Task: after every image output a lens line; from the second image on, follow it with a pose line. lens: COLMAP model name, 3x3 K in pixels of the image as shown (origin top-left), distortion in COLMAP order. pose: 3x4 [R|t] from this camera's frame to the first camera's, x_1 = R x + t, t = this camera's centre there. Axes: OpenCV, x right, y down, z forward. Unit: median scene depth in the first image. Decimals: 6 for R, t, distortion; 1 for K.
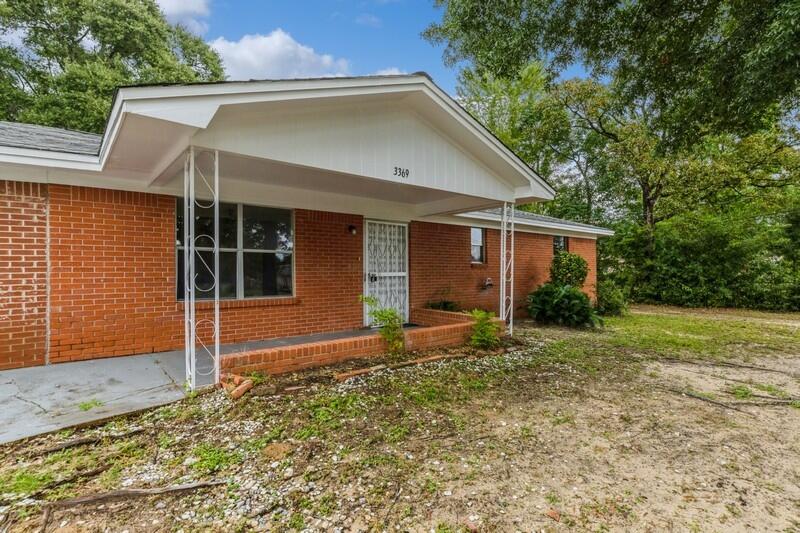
lens RADIAL K [[409.8, 0, 394.8], [0, 409.8, 266.8], [0, 0, 1]] dist [0.003586, 0.000378]
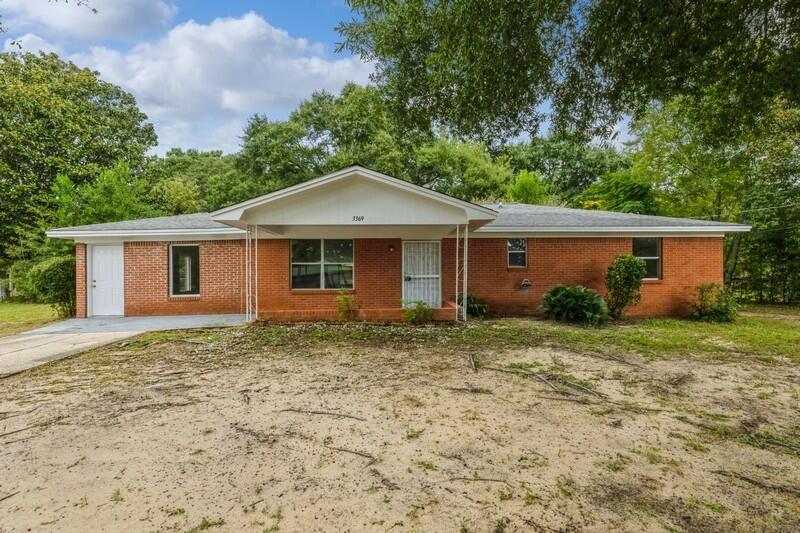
lens RADIAL K [[362.5, 0, 402.8], [0, 362.5, 274.3], [0, 0, 1]] dist [0.002082, -0.000893]
pose [[0.799550, -0.003167, -0.600591, 0.747916], [0.011420, 0.999885, 0.009931, -0.002602], [0.600491, -0.014799, 0.799495, -0.092949]]
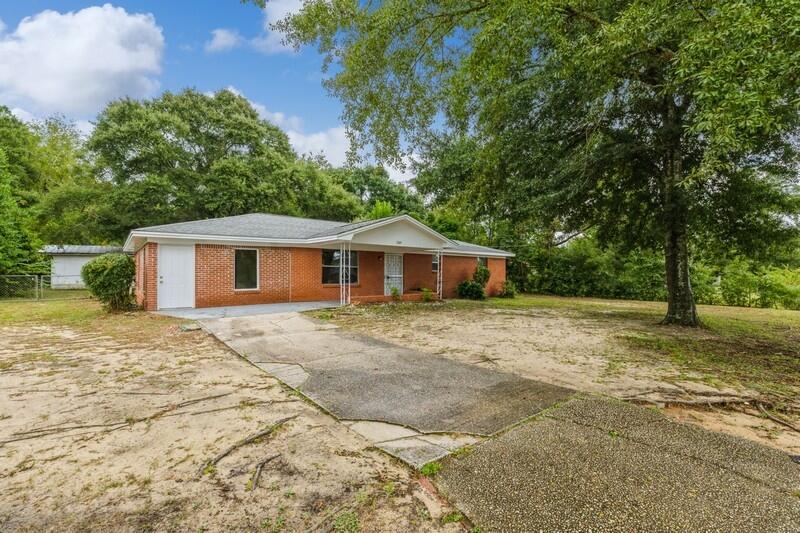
lens RADIAL K [[362.5, 0, 394.8], [0, 362.5, 265.2], [0, 0, 1]] dist [0.002082, -0.000893]
pose [[0.999848, 0.008308, -0.015324, 0.019213], [-0.008539, 0.999851, -0.015029, -0.012445], [0.015197, 0.015158, 0.999770, -1.167446]]
